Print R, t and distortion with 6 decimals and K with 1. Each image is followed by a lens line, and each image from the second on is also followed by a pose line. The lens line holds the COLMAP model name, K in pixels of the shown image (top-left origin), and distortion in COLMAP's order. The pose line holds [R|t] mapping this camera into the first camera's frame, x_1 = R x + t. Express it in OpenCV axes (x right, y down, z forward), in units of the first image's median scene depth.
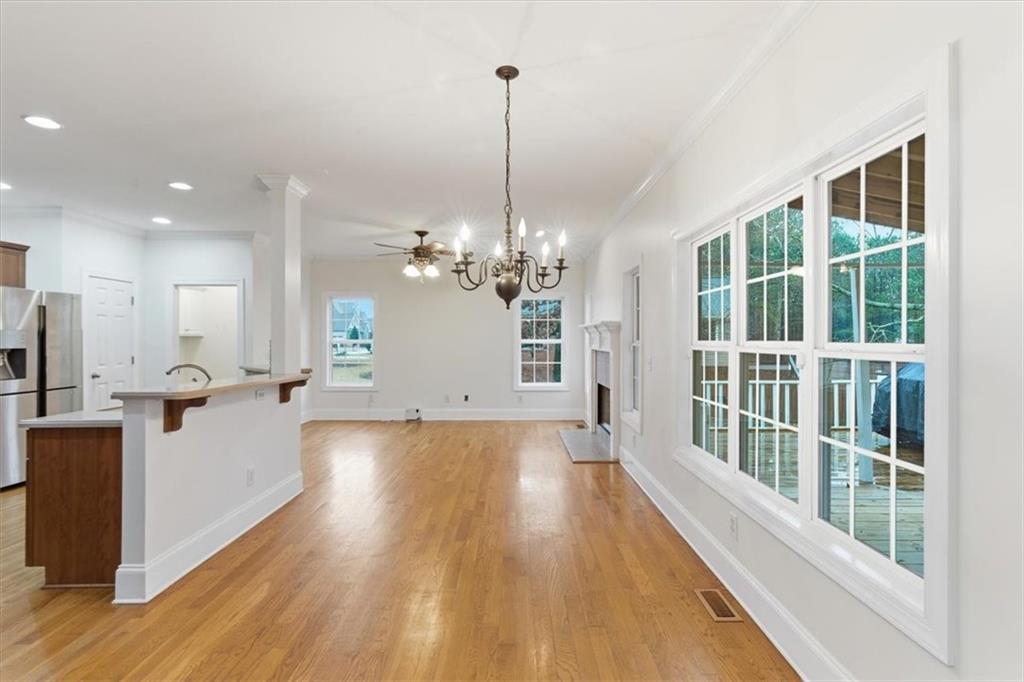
lens RADIAL K [[465.4, 0, 513.0], [0, 465.4, 338.1], [0, 0, 1]] dist [0.001481, 0.000028]
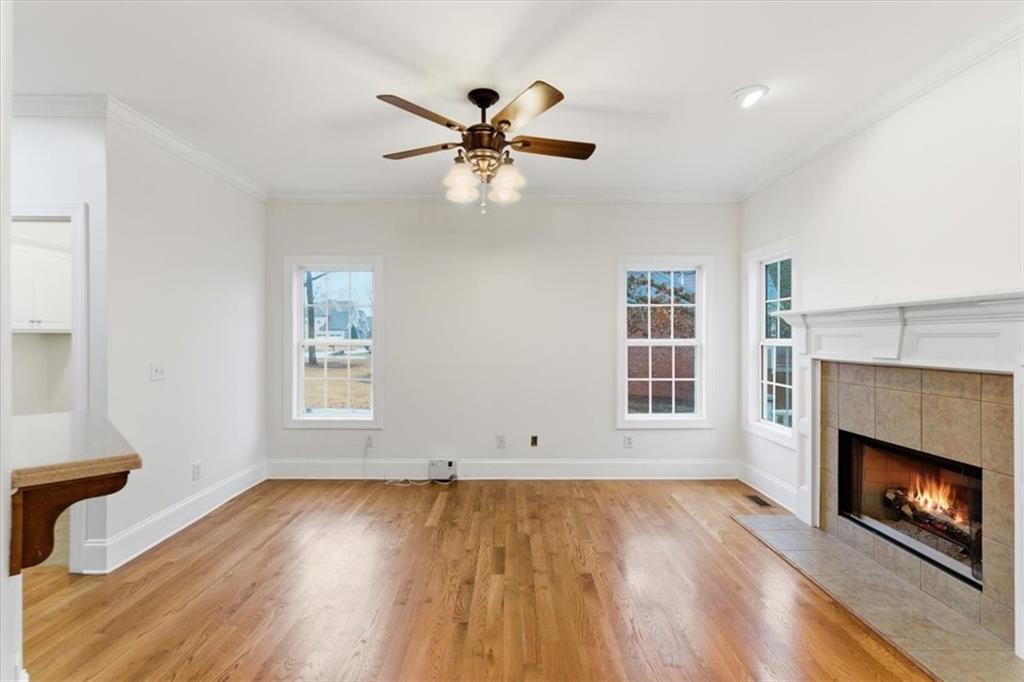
lens RADIAL K [[465.4, 0, 511.4], [0, 465.4, 340.8], [0, 0, 1]] dist [0.001481, 0.000028]
pose [[0.999998, 0.001496, -0.000993, -0.128573], [-0.001488, 0.999970, 0.007588, 0.000583], [0.001004, -0.007587, 0.999971, 0.424269]]
